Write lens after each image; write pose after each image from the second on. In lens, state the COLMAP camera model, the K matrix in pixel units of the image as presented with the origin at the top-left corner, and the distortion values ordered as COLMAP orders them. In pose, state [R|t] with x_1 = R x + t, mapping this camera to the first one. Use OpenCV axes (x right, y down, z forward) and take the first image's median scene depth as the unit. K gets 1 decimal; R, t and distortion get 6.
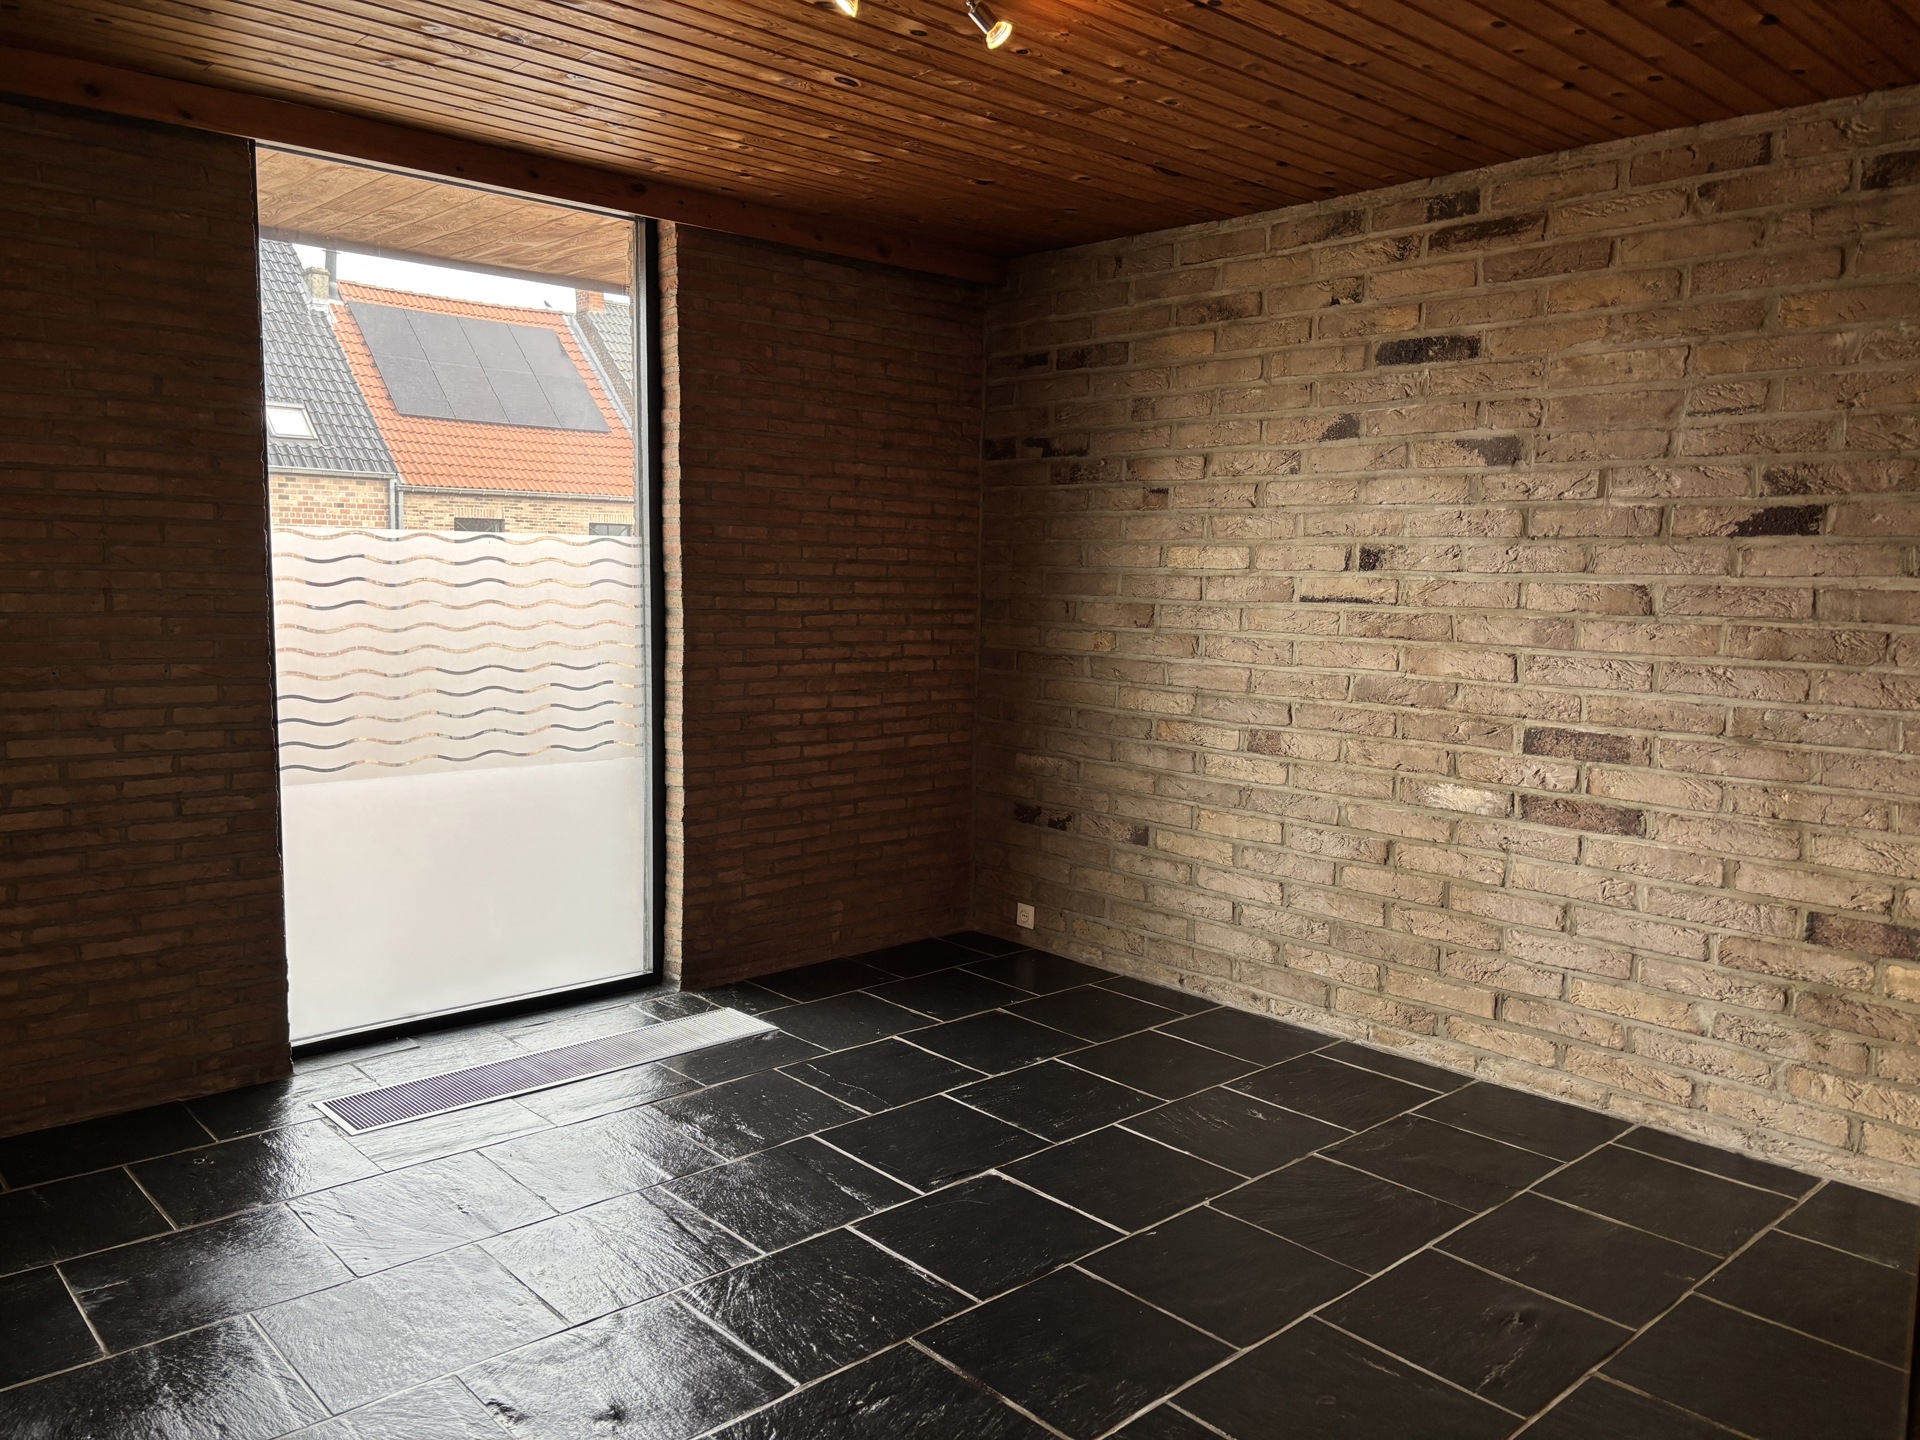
lens RADIAL K [[1443.6, 0, 960.3], [0, 1443.6, 722.3], [0, 0, 1]] dist [0.051696, -0.059344]
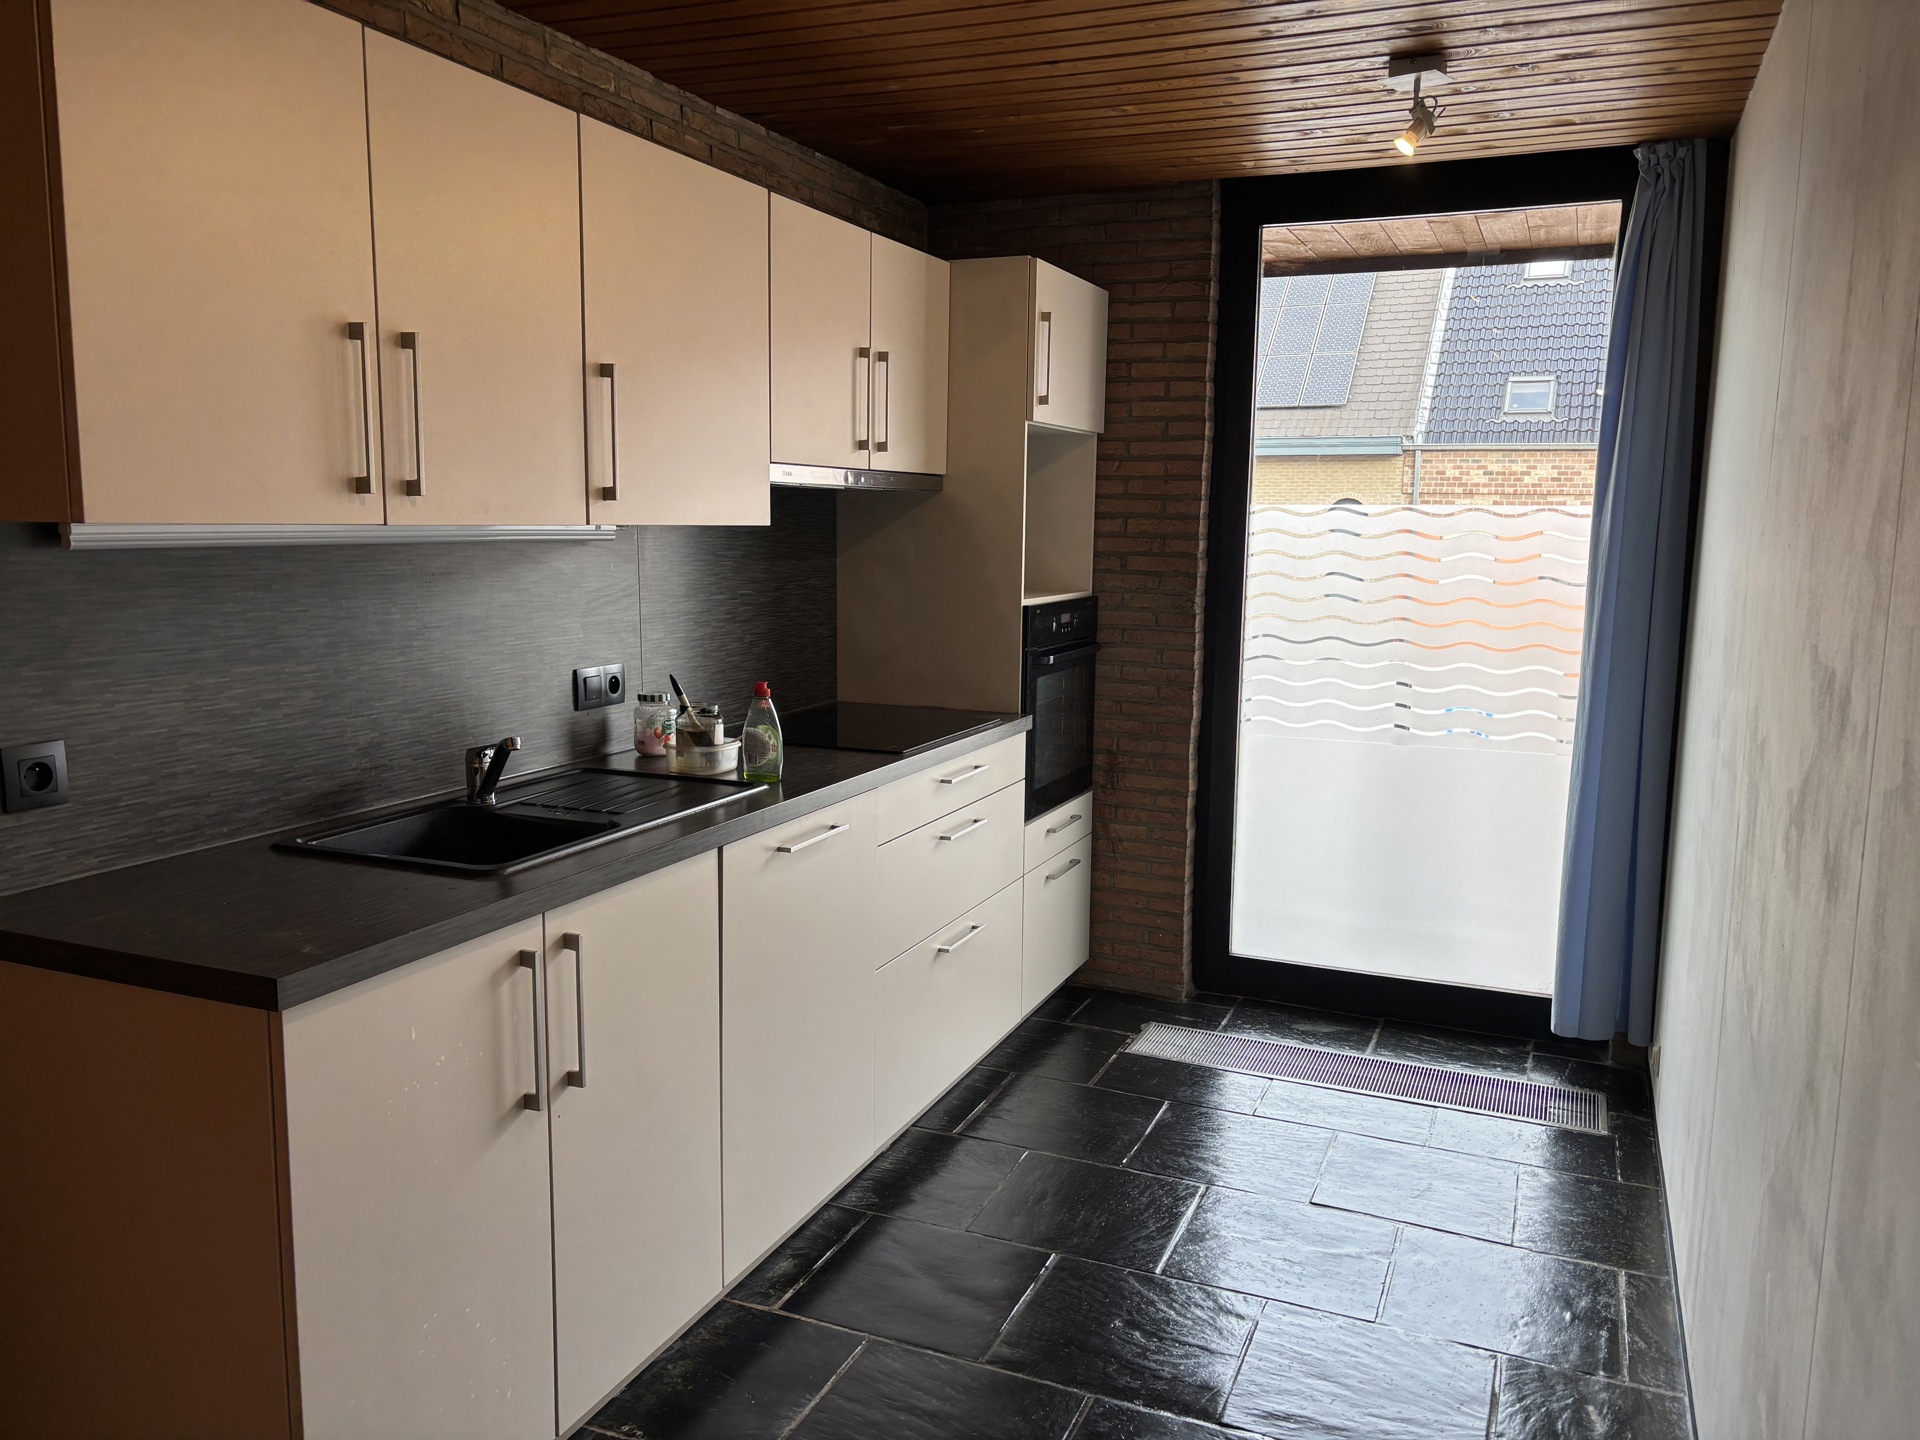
lens RADIAL K [[1443.6, 0, 962.5], [0, 1443.6, 729.0], [0, 0, 1]] dist [0.051696, -0.059344]
pose [[0.427645, 0.126908, -0.894994, 0.625023], [-0.115744, 0.989633, 0.085023, -0.008432], [0.896506, 0.067230, 0.437901, 0.152712]]
